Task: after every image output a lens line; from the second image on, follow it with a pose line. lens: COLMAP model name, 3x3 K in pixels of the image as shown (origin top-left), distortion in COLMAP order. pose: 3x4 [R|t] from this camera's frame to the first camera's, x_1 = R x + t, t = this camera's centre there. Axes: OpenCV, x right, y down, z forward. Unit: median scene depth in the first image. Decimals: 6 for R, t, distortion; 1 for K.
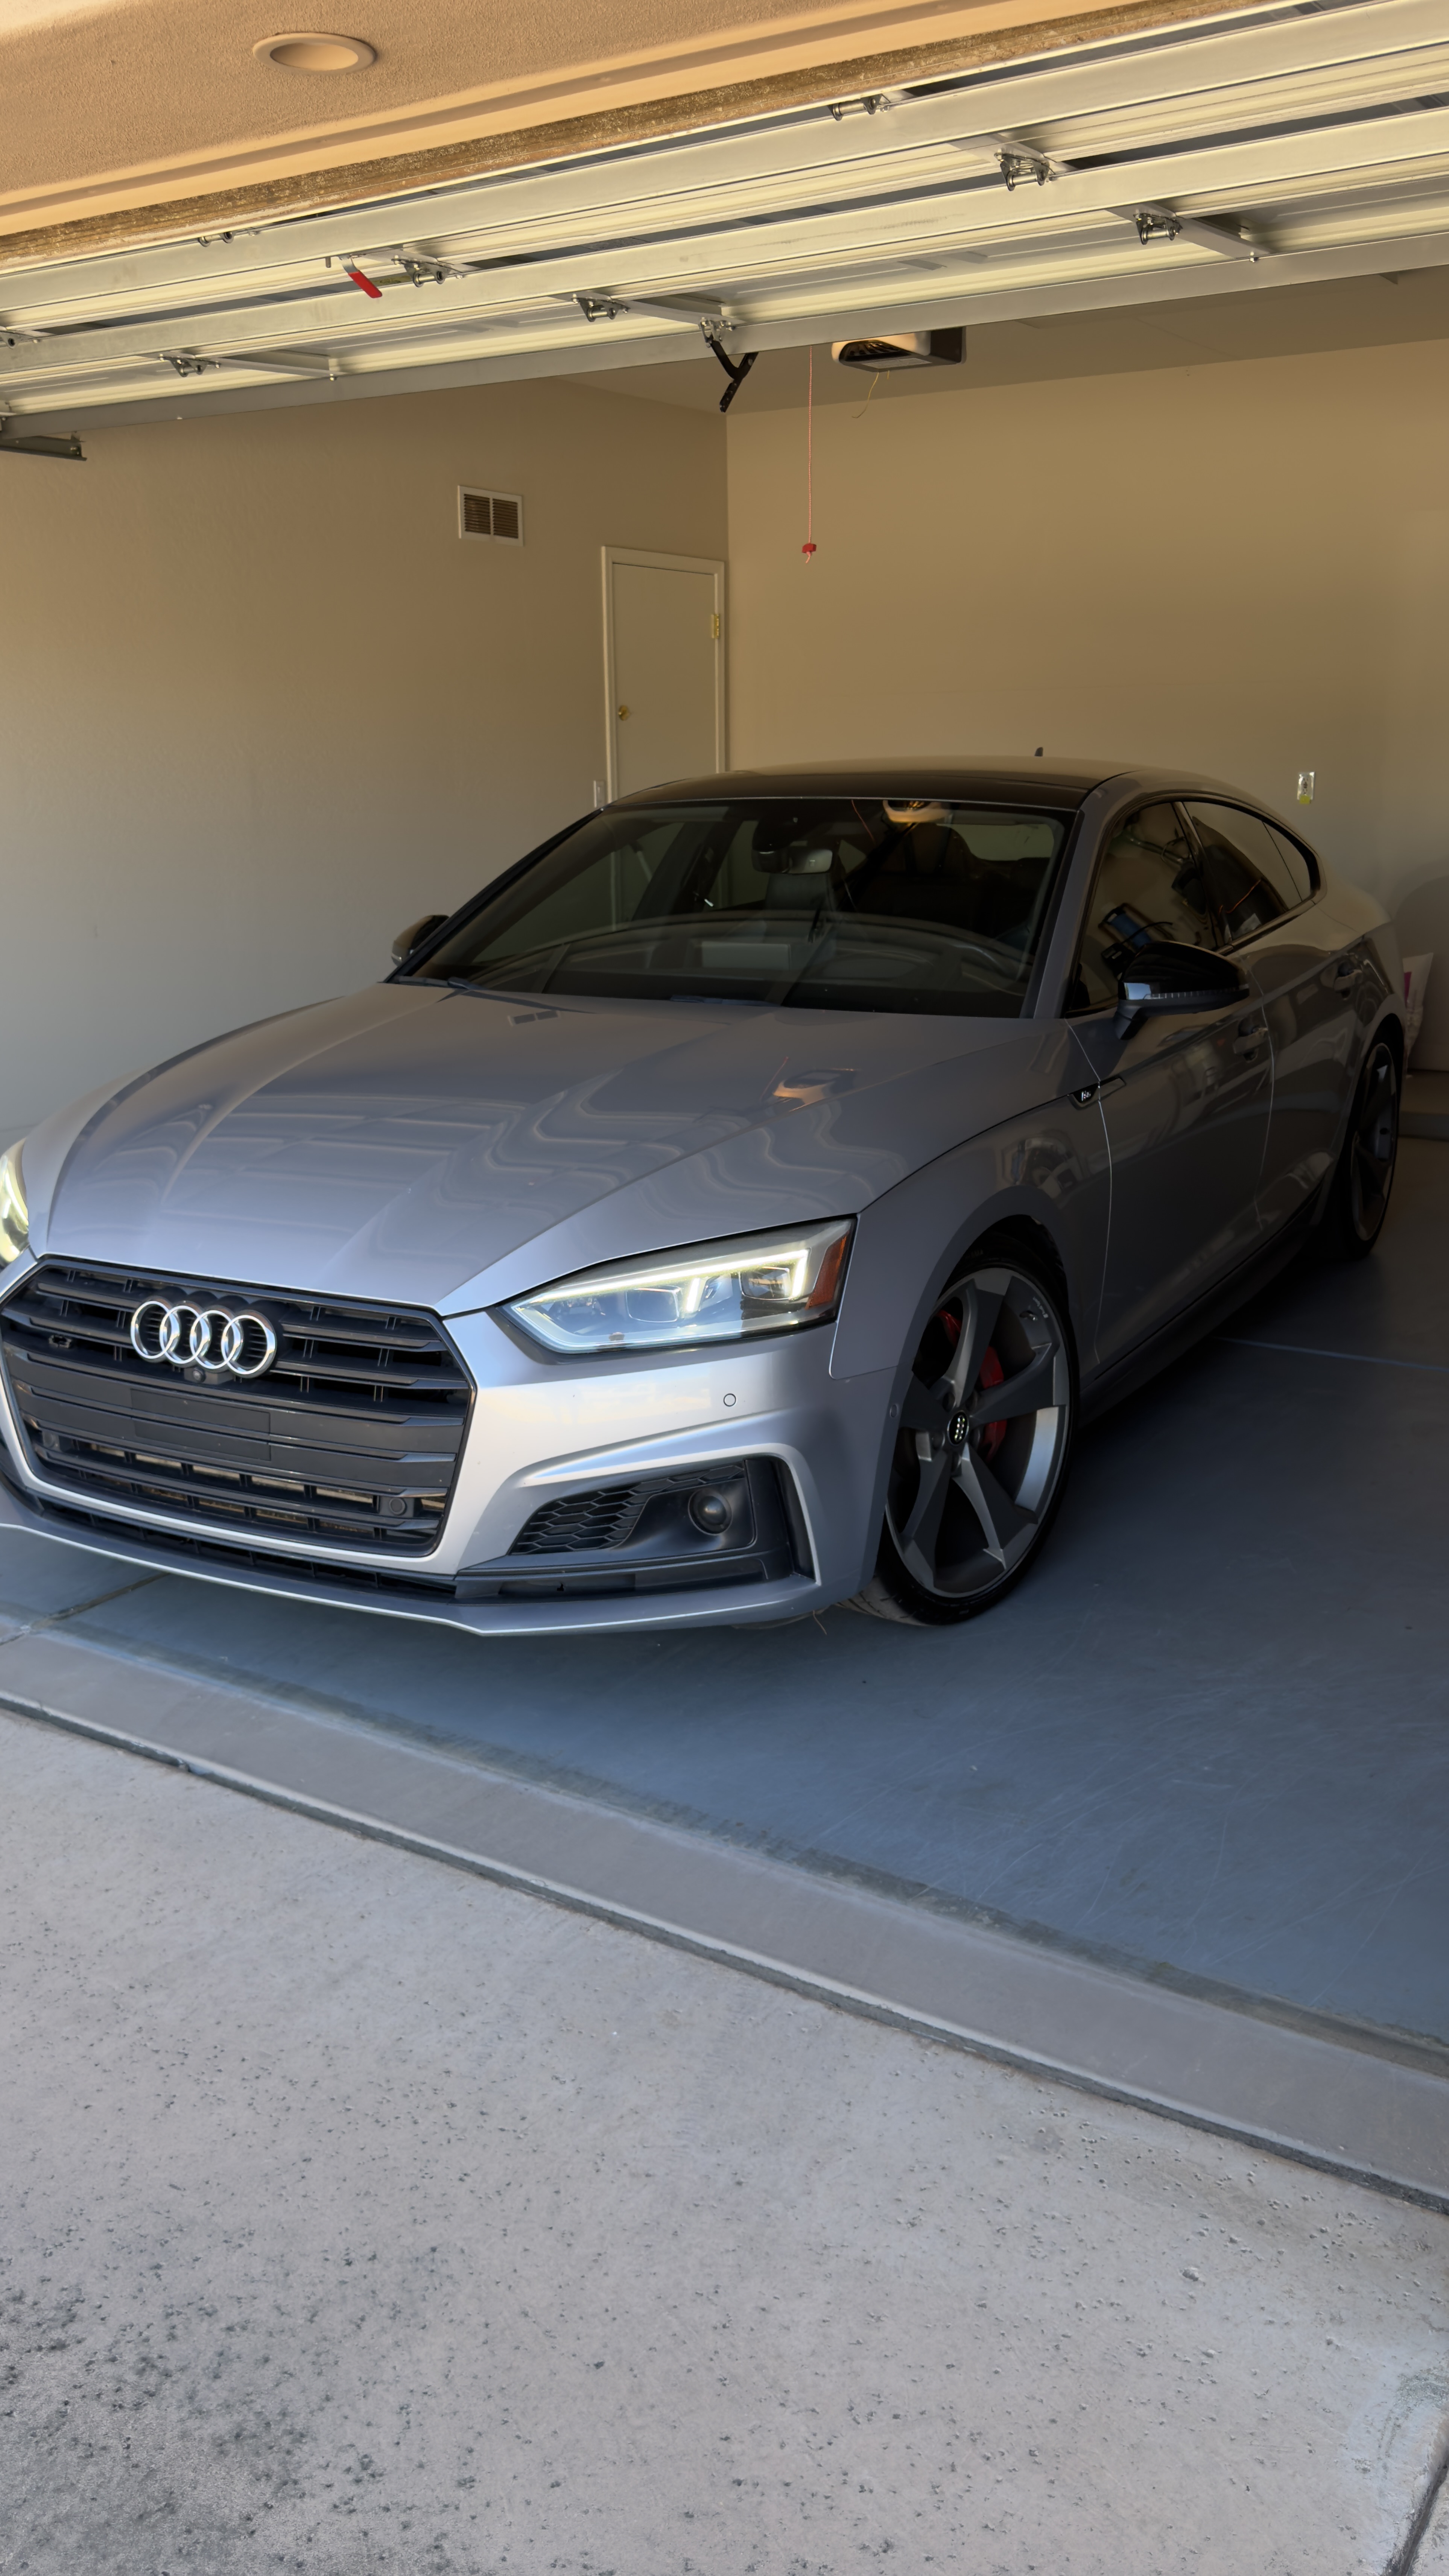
lens RADIAL K [[2234.2, 0, 726.3], [0, 2234.2, 1283.2], [0, 0, 1]] dist [0.043168, -0.135433]
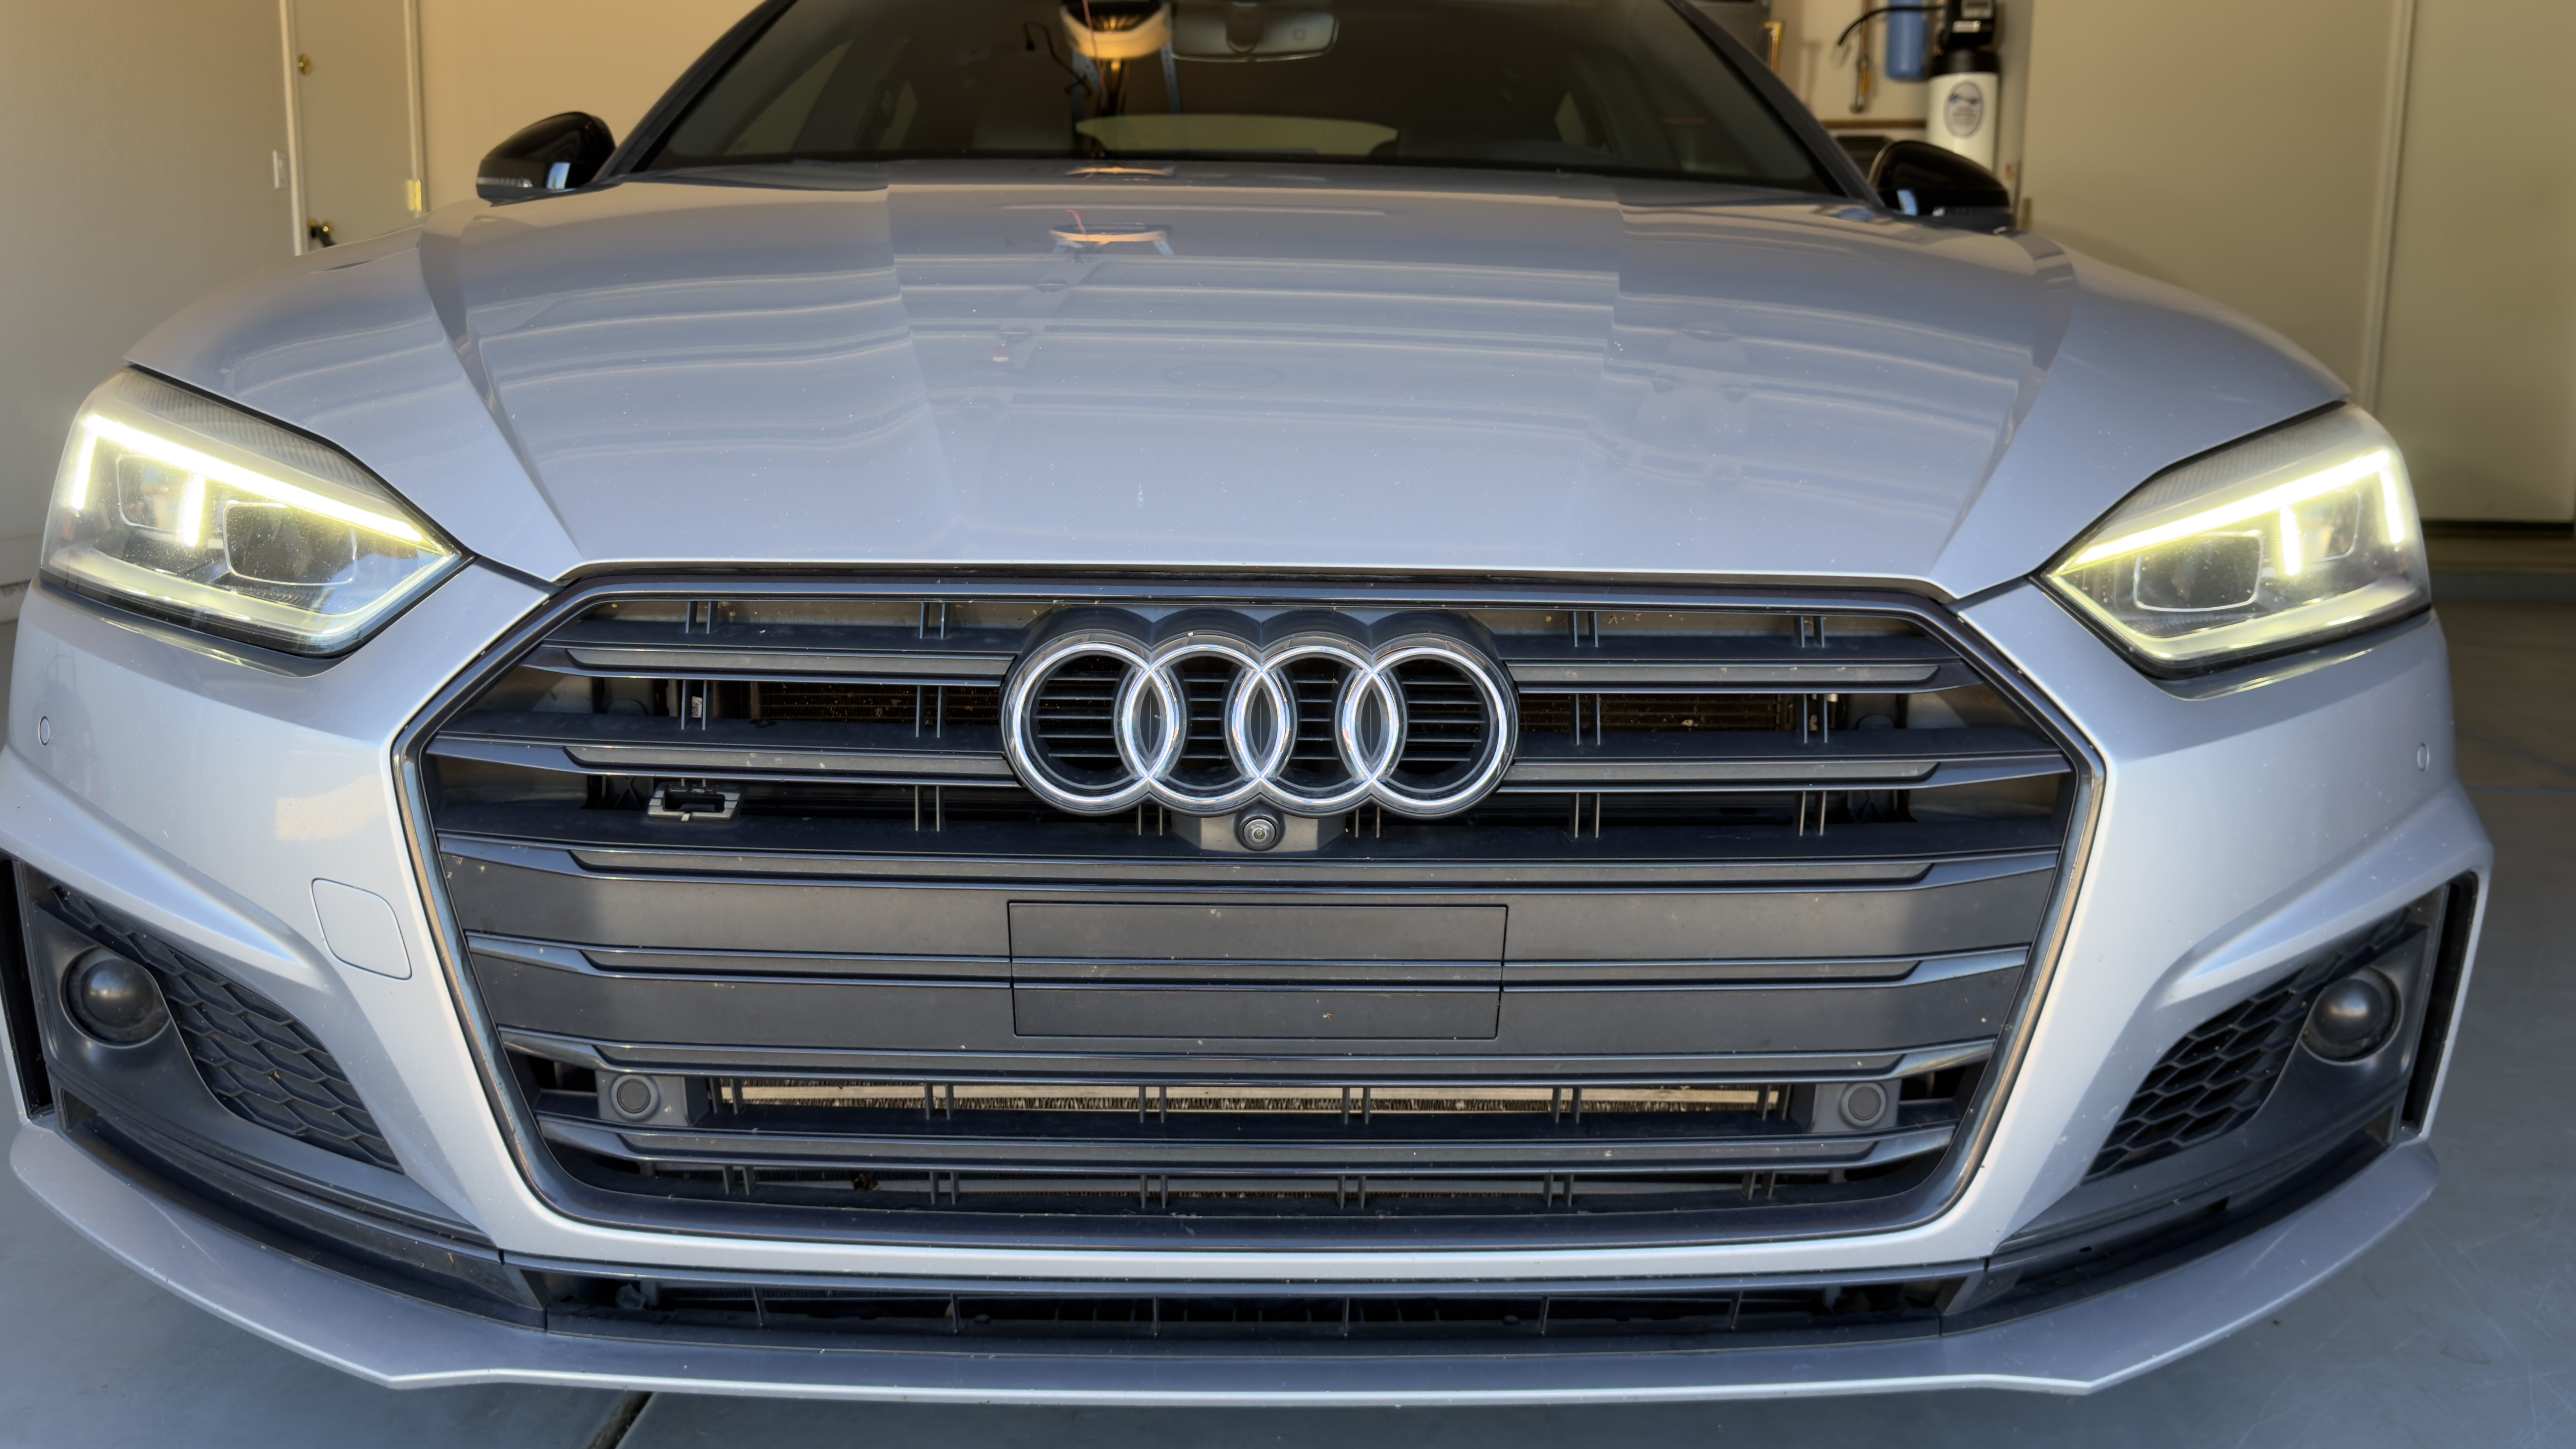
lens RADIAL K [[2234.2, 0, 1281.2], [0, 2234.2, 712.3], [0, 0, 1]] dist [0.043168, -0.135433]
pose [[0.872196, -0.068657, 0.484315, -0.412095], [0.098737, 0.994431, -0.036843, 0.036292], [-0.479088, 0.079955, 0.874118, 0.698291]]
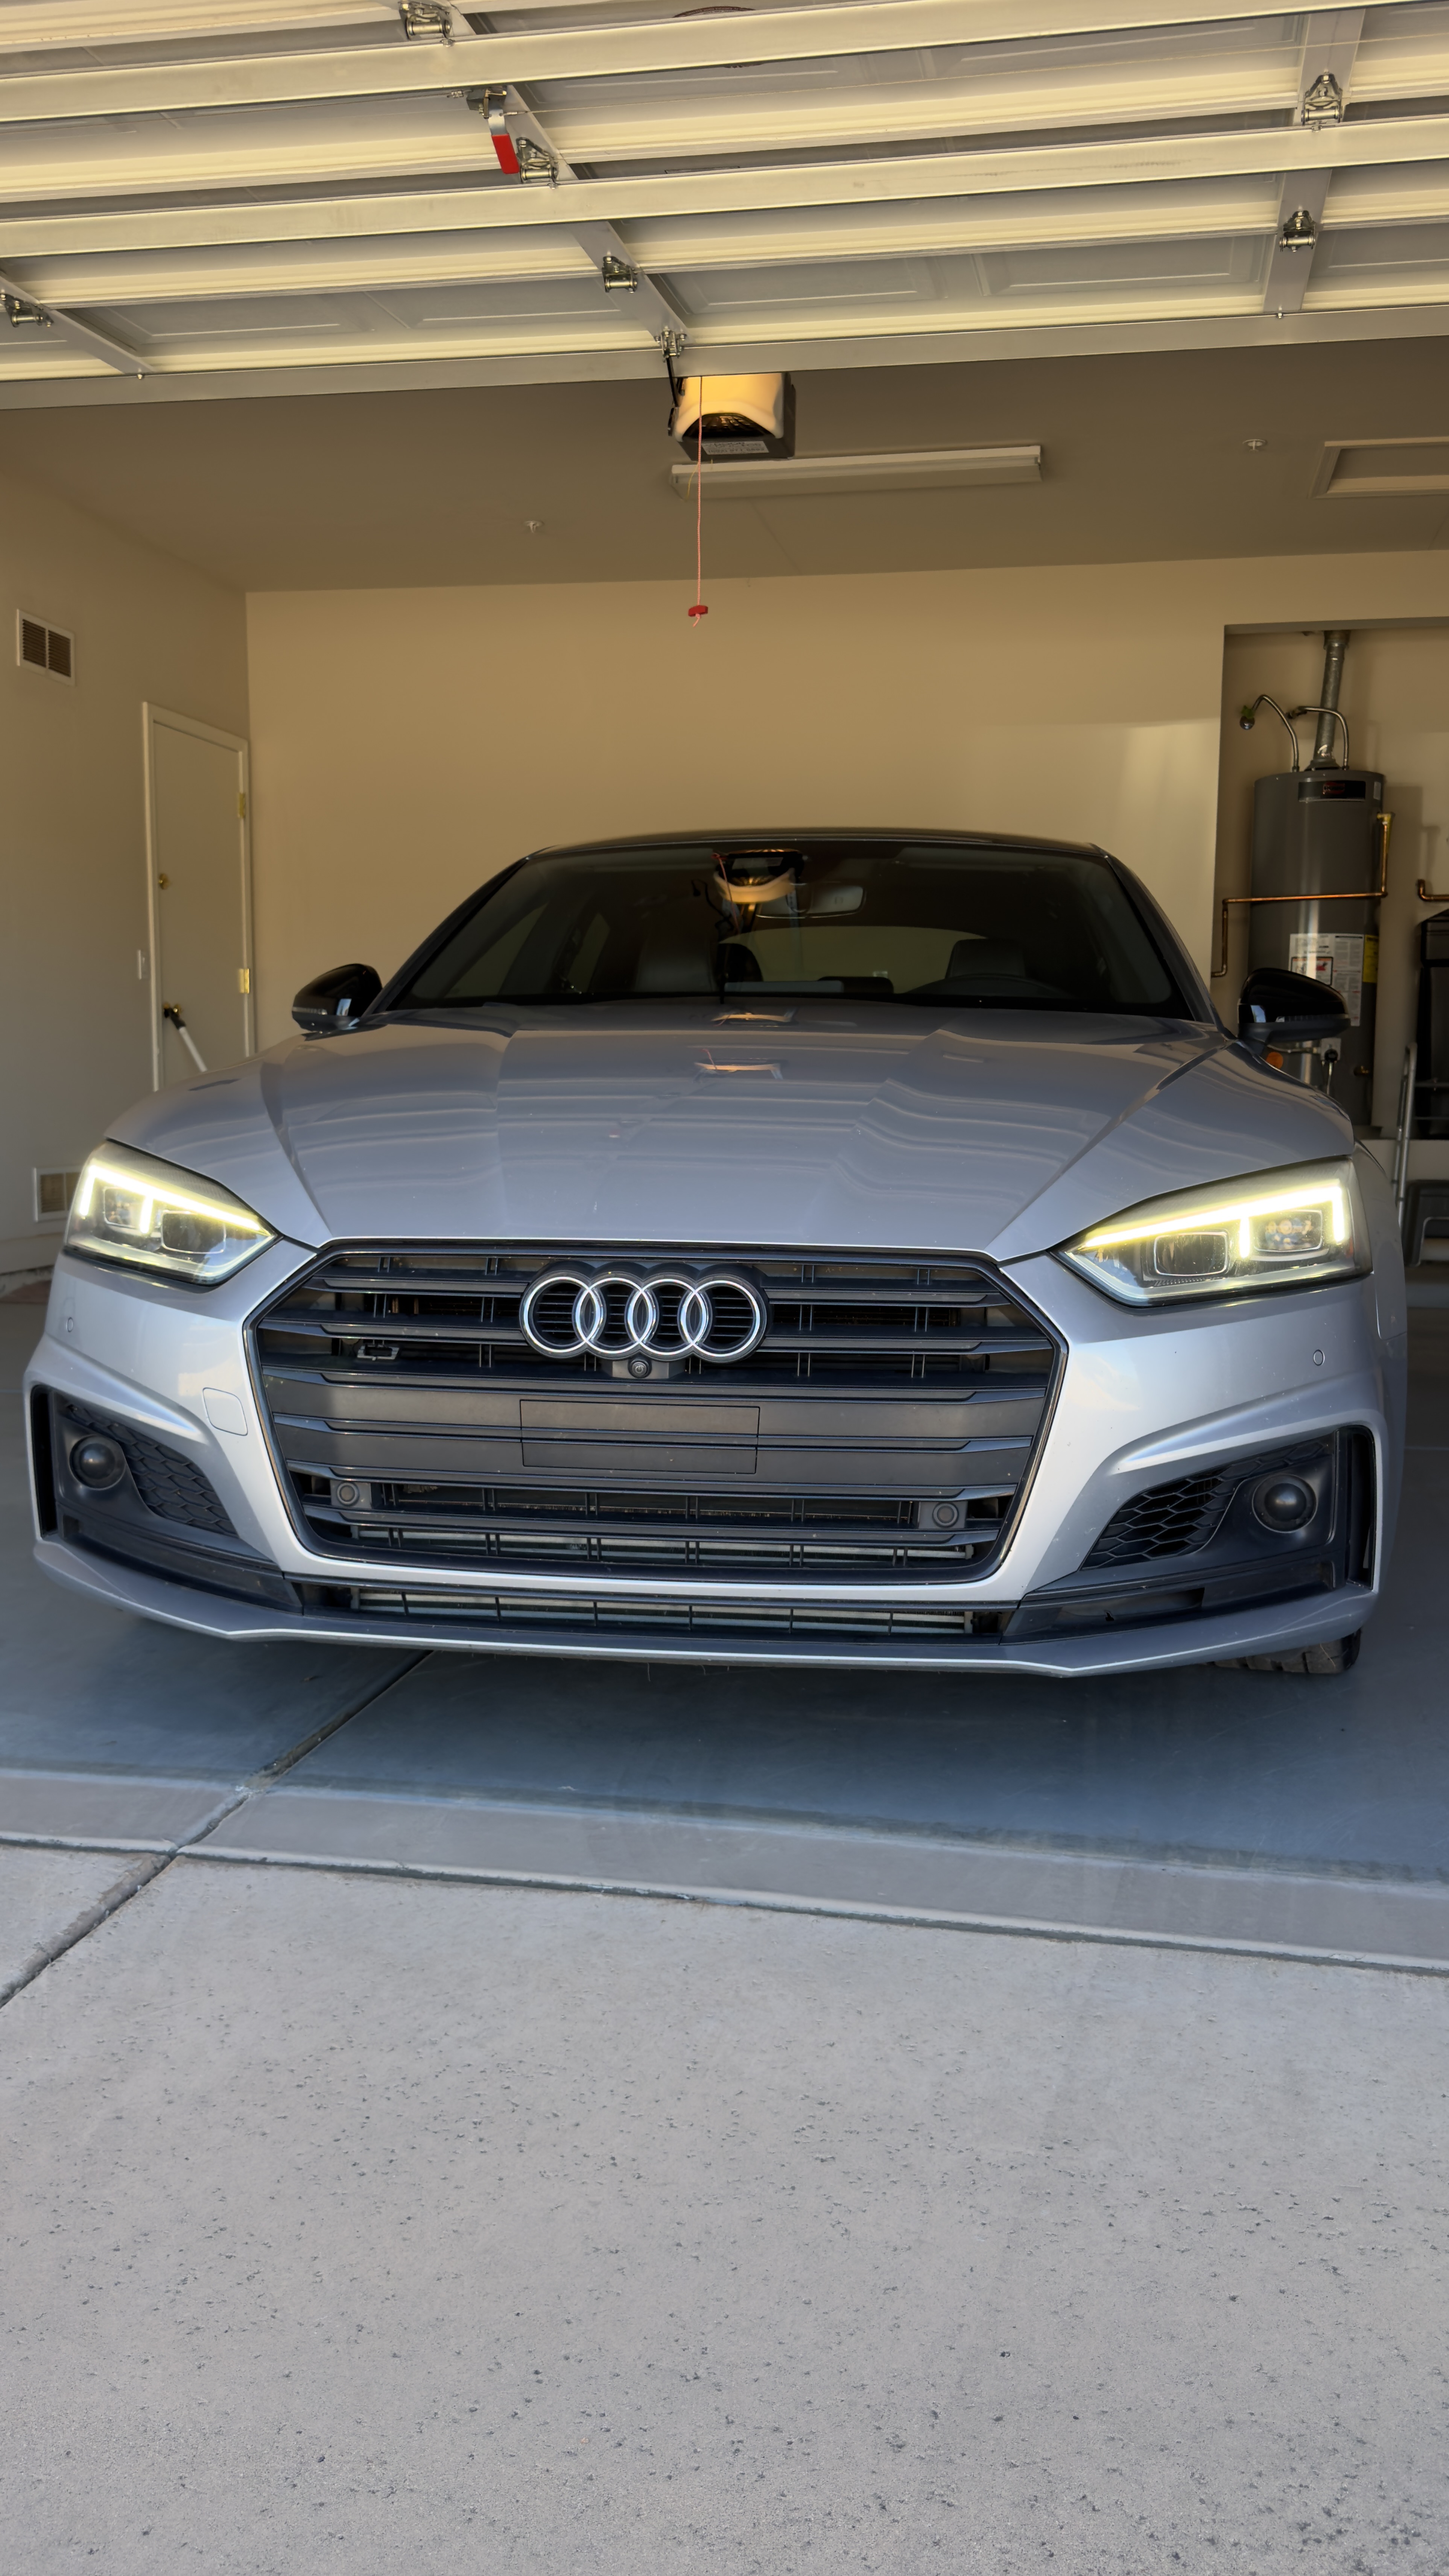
lens RADIAL K [[2234.2, 0, 742.0], [0, 2234.2, 1287.0], [0, 0, 1]] dist [0.043168, -0.135433]
pose [[0.932945, -0.023734, 0.359237, -0.478829], [0.072537, 0.989754, -0.122987, 0.110024], [-0.352637, 0.140798, 0.925107, 0.305136]]
